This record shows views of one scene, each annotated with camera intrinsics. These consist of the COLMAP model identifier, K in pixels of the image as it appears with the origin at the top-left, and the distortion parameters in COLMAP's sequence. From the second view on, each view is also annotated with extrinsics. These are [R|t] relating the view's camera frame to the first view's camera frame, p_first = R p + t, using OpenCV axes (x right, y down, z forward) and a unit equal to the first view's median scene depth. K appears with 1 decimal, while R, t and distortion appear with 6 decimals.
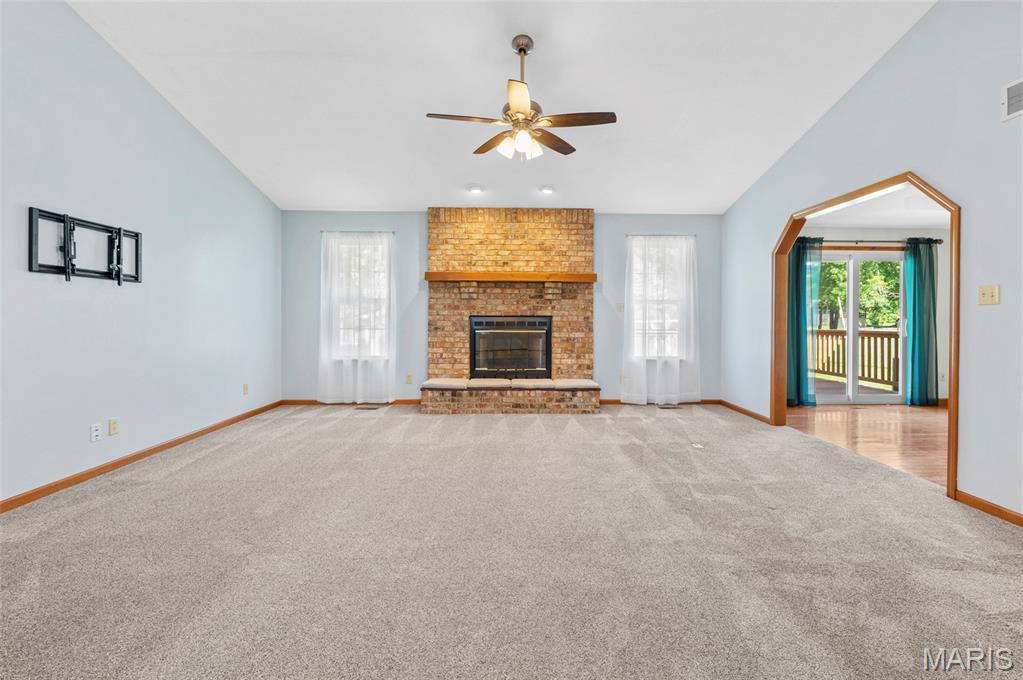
lens RADIAL K [[445.8, 0, 498.8], [0, 445.8, 320.4], [0, 0, 1]] dist [-0.012717, -0.000024]
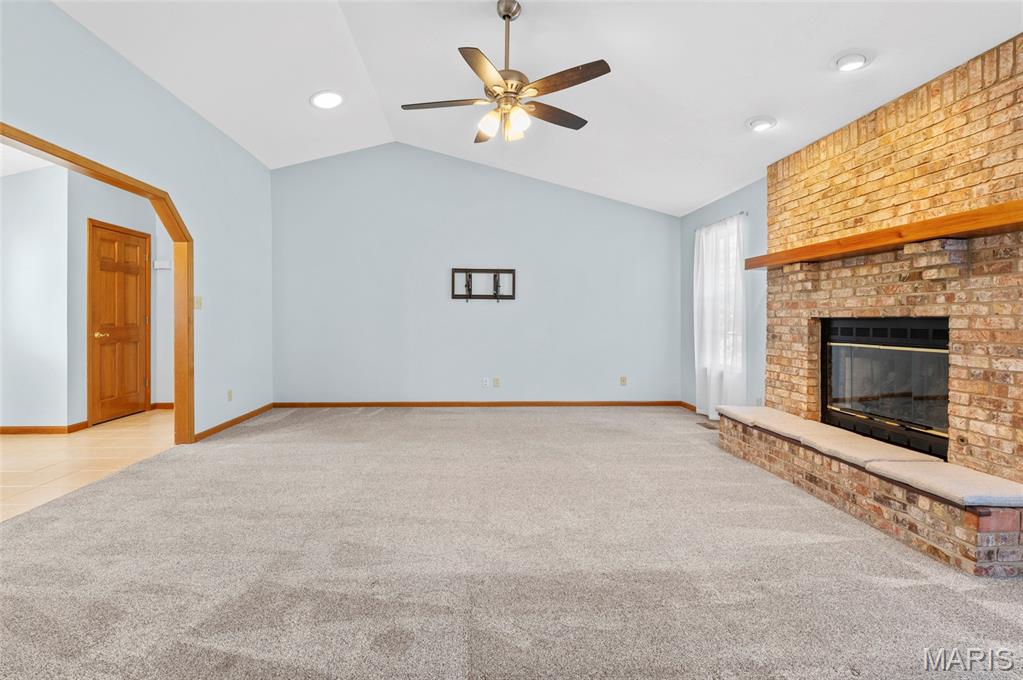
lens RADIAL K [[445.8, 0, 498.8], [0, 445.8, 320.4], [0, 0, 1]] dist [-0.012717, -0.000024]
pose [[0.053861, -0.002274, -0.998546, 0.529006], [-0.008862, 0.999957, -0.002756, -0.001258], [0.998509, 0.008998, 0.053839, 0.535117]]
